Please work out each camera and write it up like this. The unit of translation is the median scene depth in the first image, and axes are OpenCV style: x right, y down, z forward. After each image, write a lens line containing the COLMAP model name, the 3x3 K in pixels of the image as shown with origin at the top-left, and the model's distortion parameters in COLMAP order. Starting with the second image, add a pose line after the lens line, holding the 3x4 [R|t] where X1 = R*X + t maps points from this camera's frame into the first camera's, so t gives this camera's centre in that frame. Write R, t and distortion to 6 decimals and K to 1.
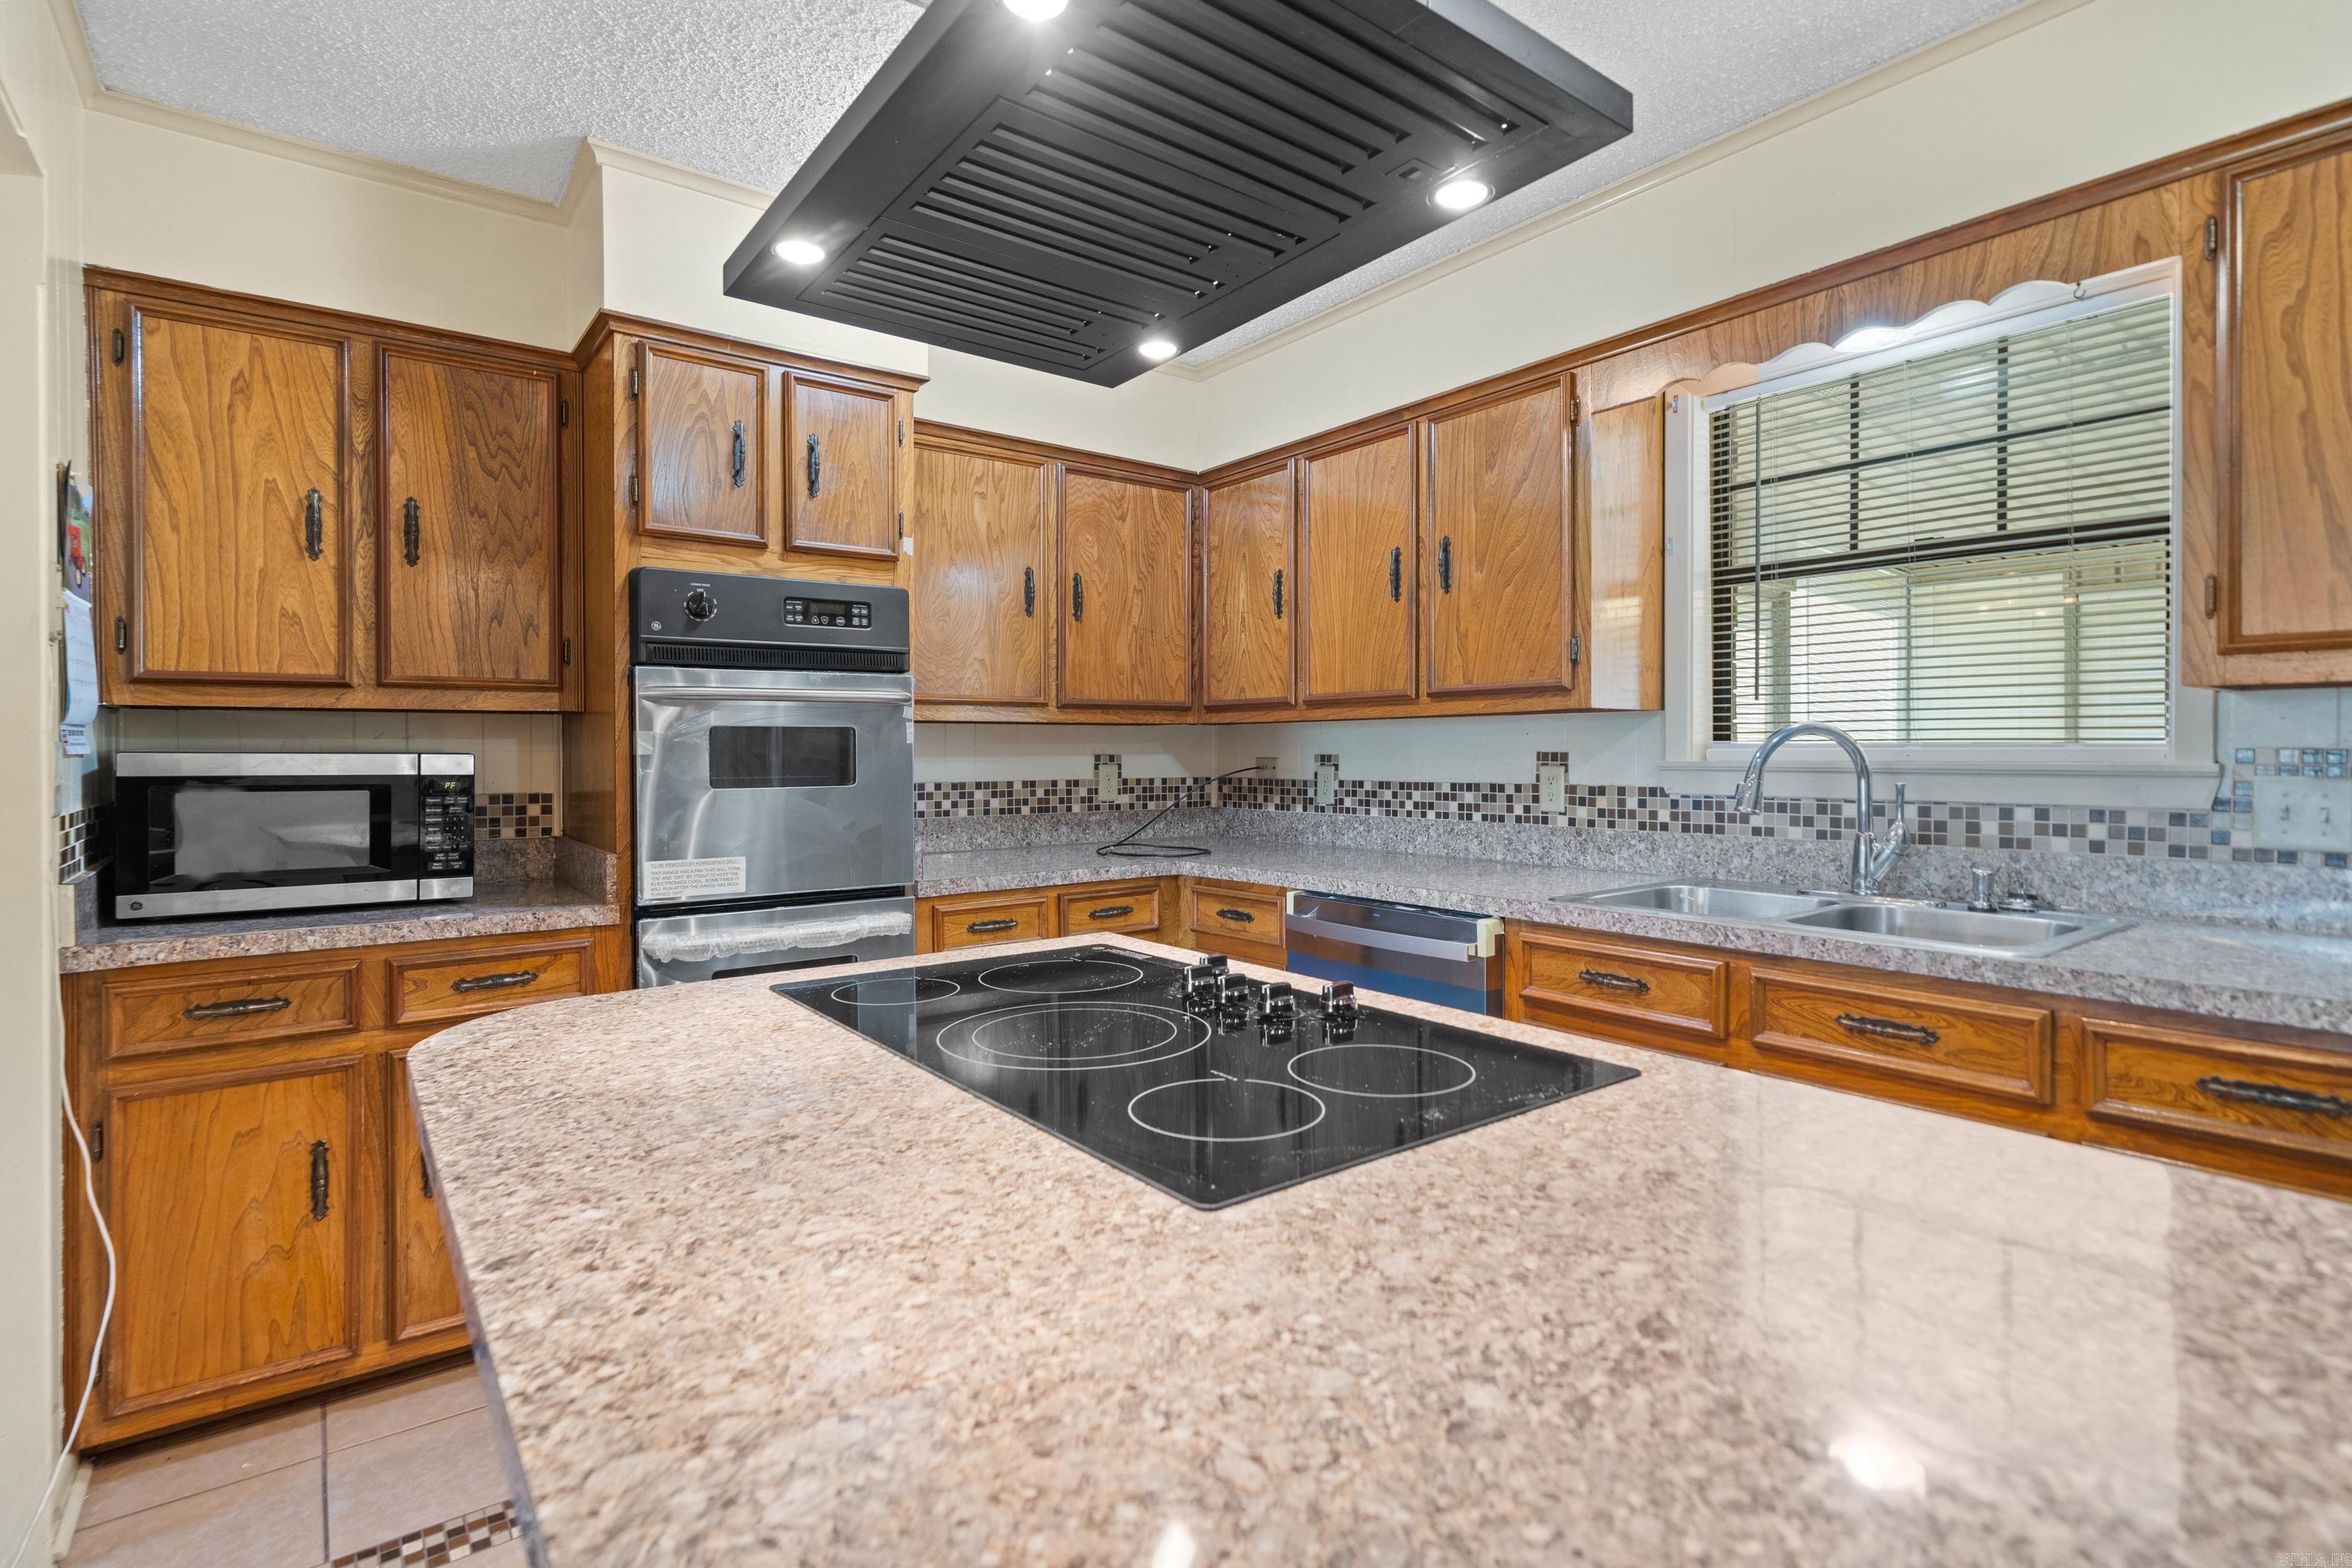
lens RADIAL K [[1143.8, 0, 1179.2], [0, 1143.8, 758.5], [0, 0, 1]] dist [0.000887, 0.000180]
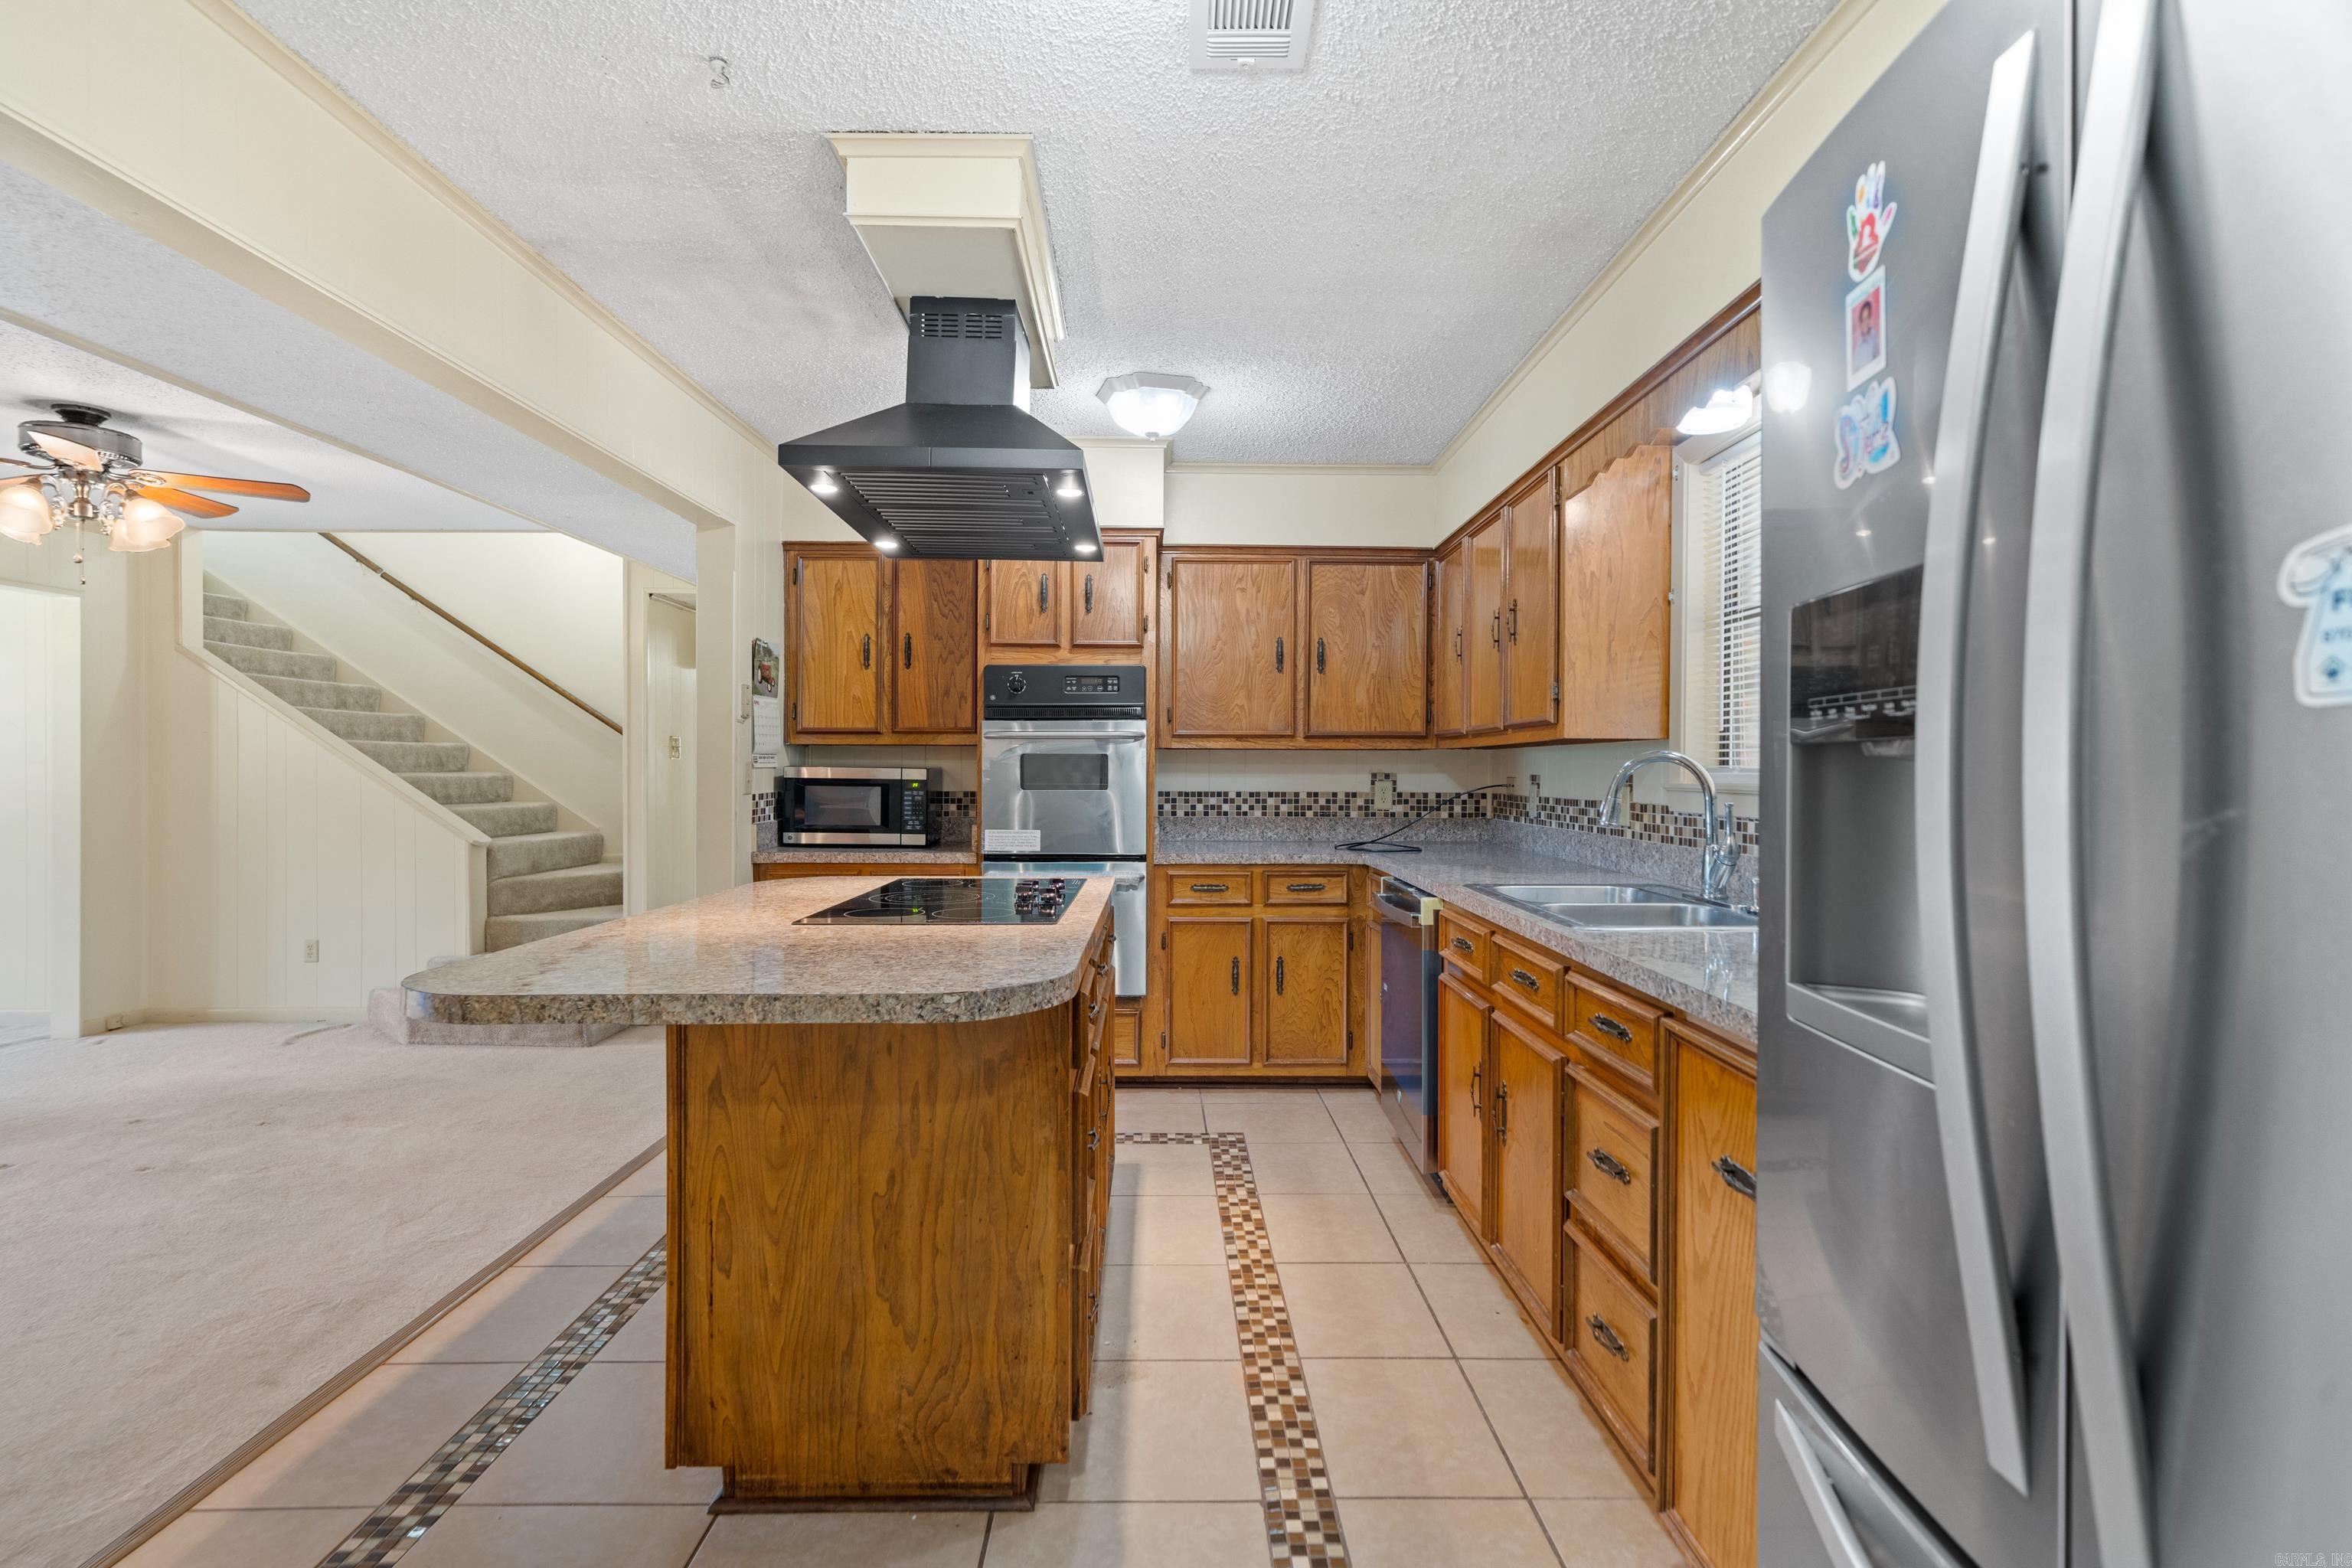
lens RADIAL K [[1122.1, 0, 1176.9], [0, 1122.1, 770.4], [0, 0, 1]] dist [-0.000105, -0.000418]
pose [[0.805530, 0.008742, -0.592491, 0.625814], [-0.011974, 0.999927, -0.001527, -0.002266], [0.592434, 0.008324, 0.805576, -0.182929]]
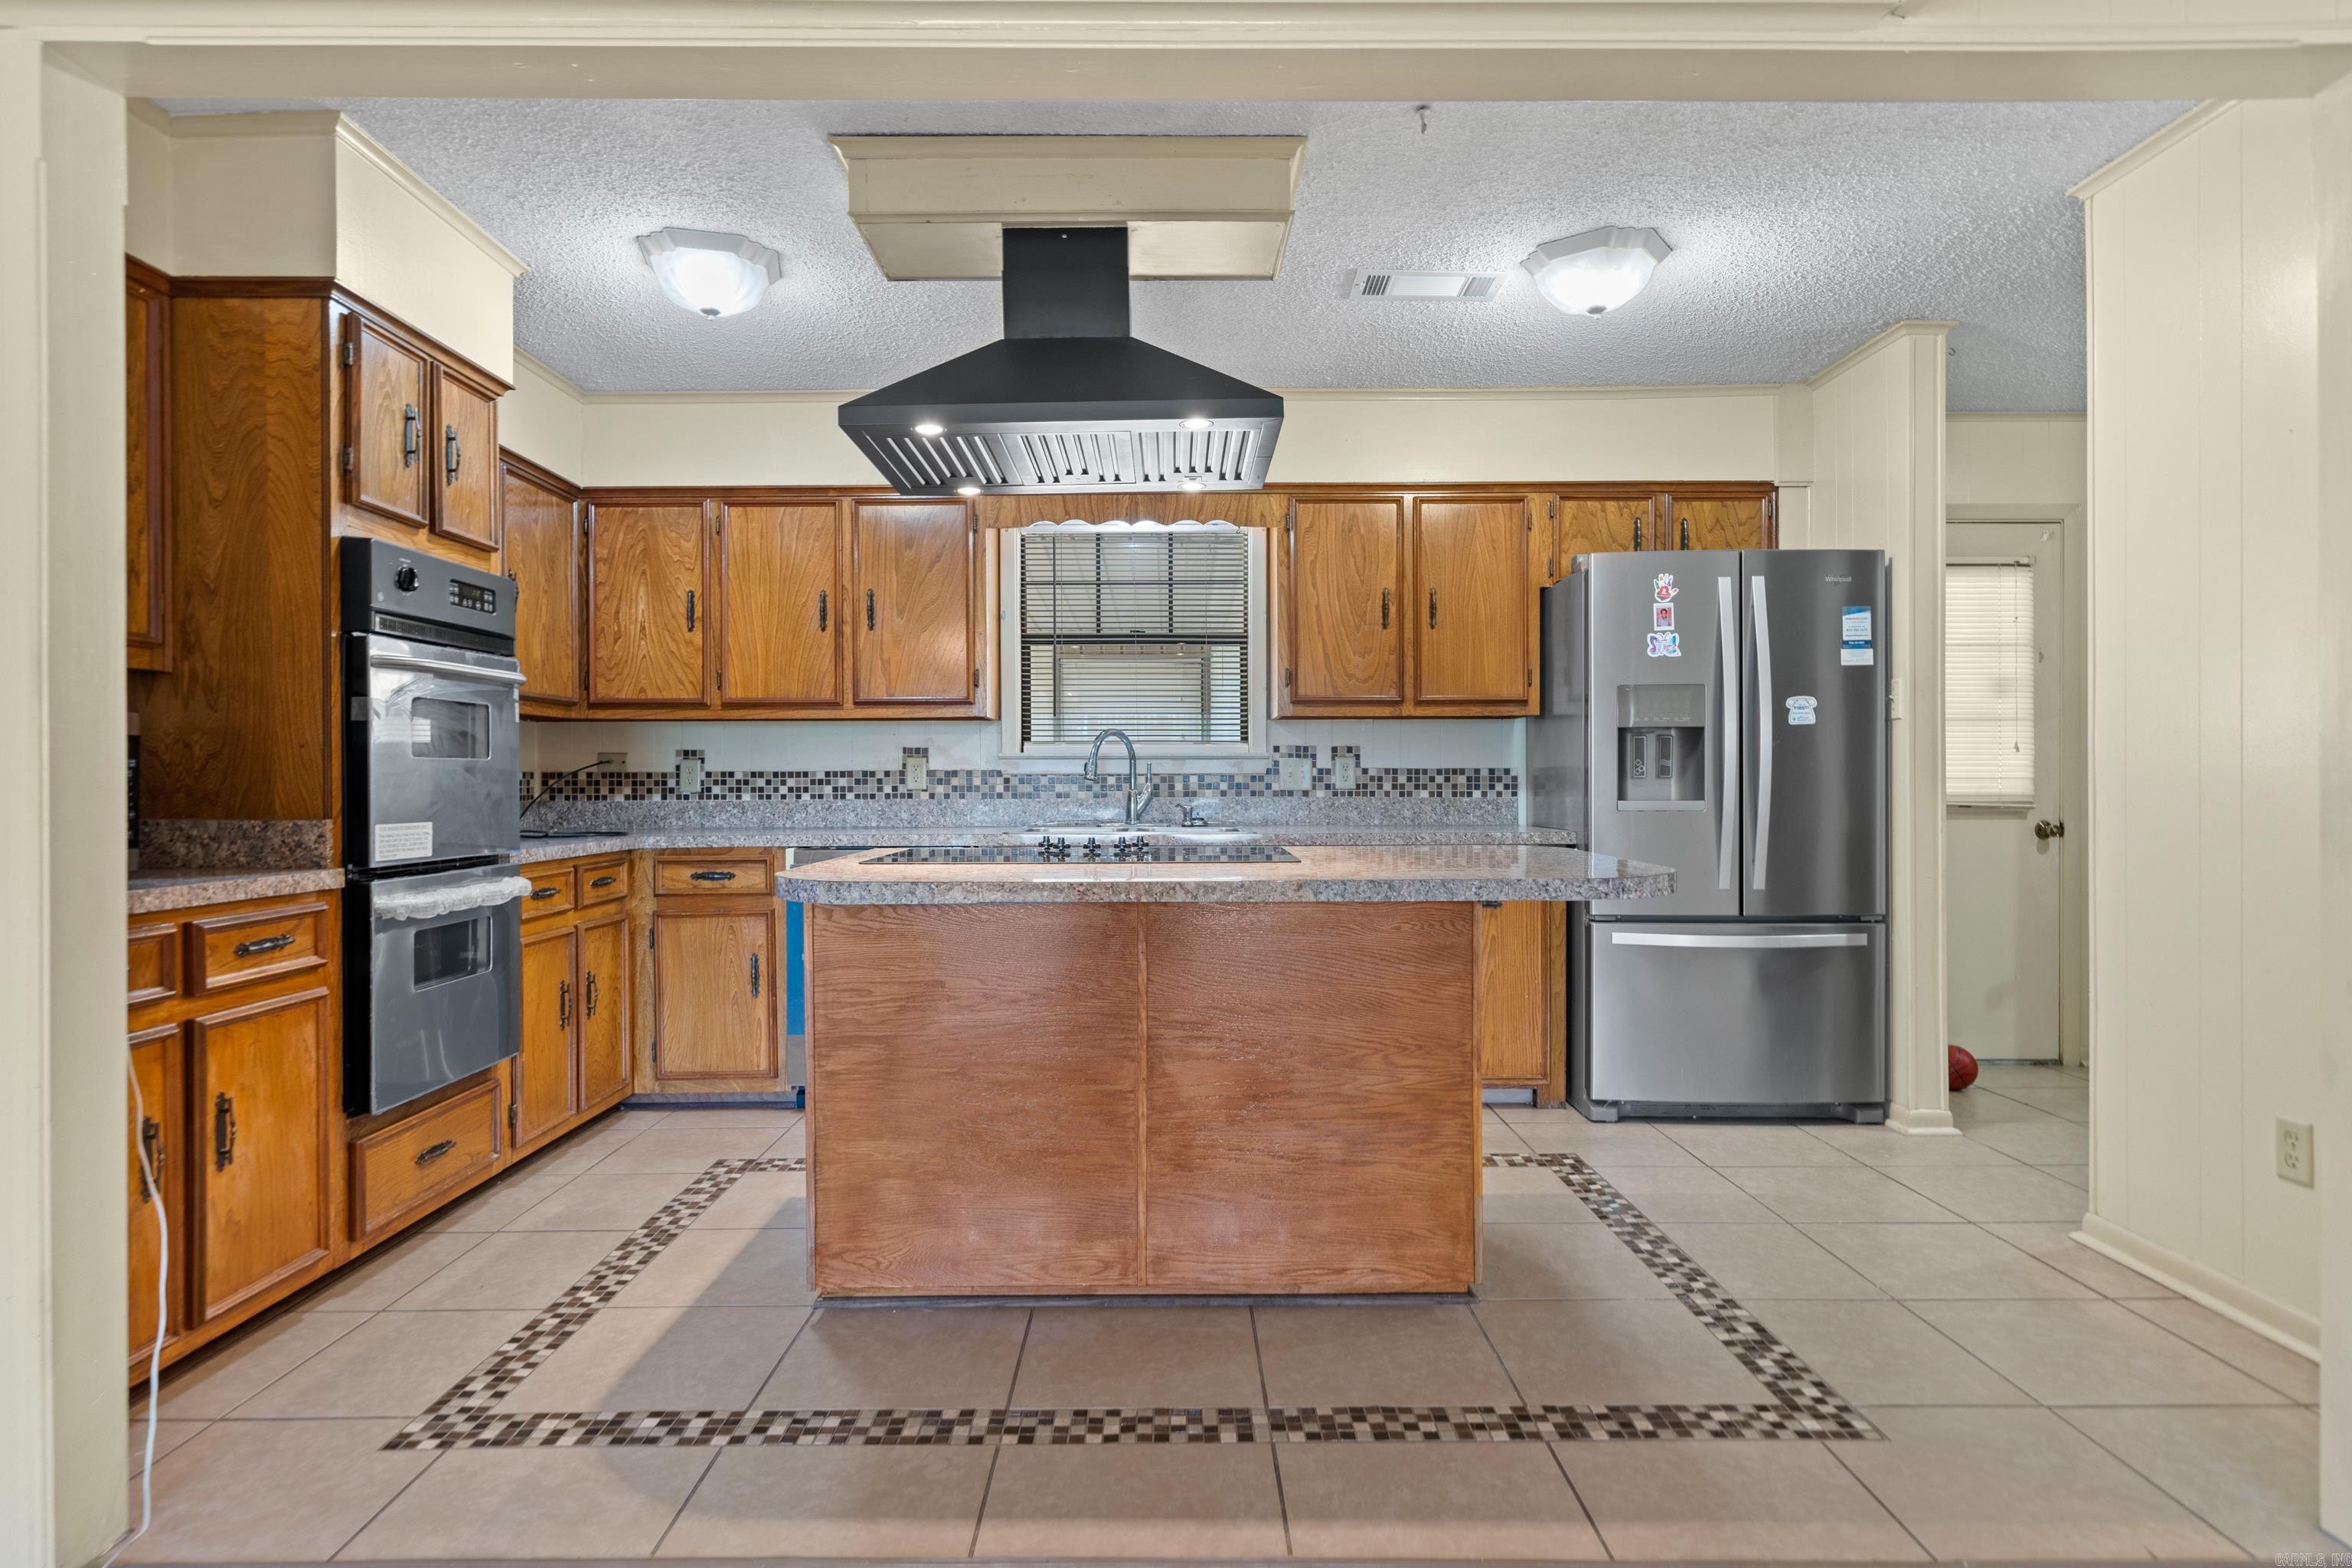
lens RADIAL K [[1249.7, 0, 1176.0], [0, 1249.7, 784.0], [0, 0, 1]] dist [0.001189, 0.000023]
pose [[0.602333, 0.000281, 0.798245, -0.713424], [0.005335, 0.999976, -0.004377, 0.047793], [-0.798227, 0.006895, 0.602318, -0.194156]]
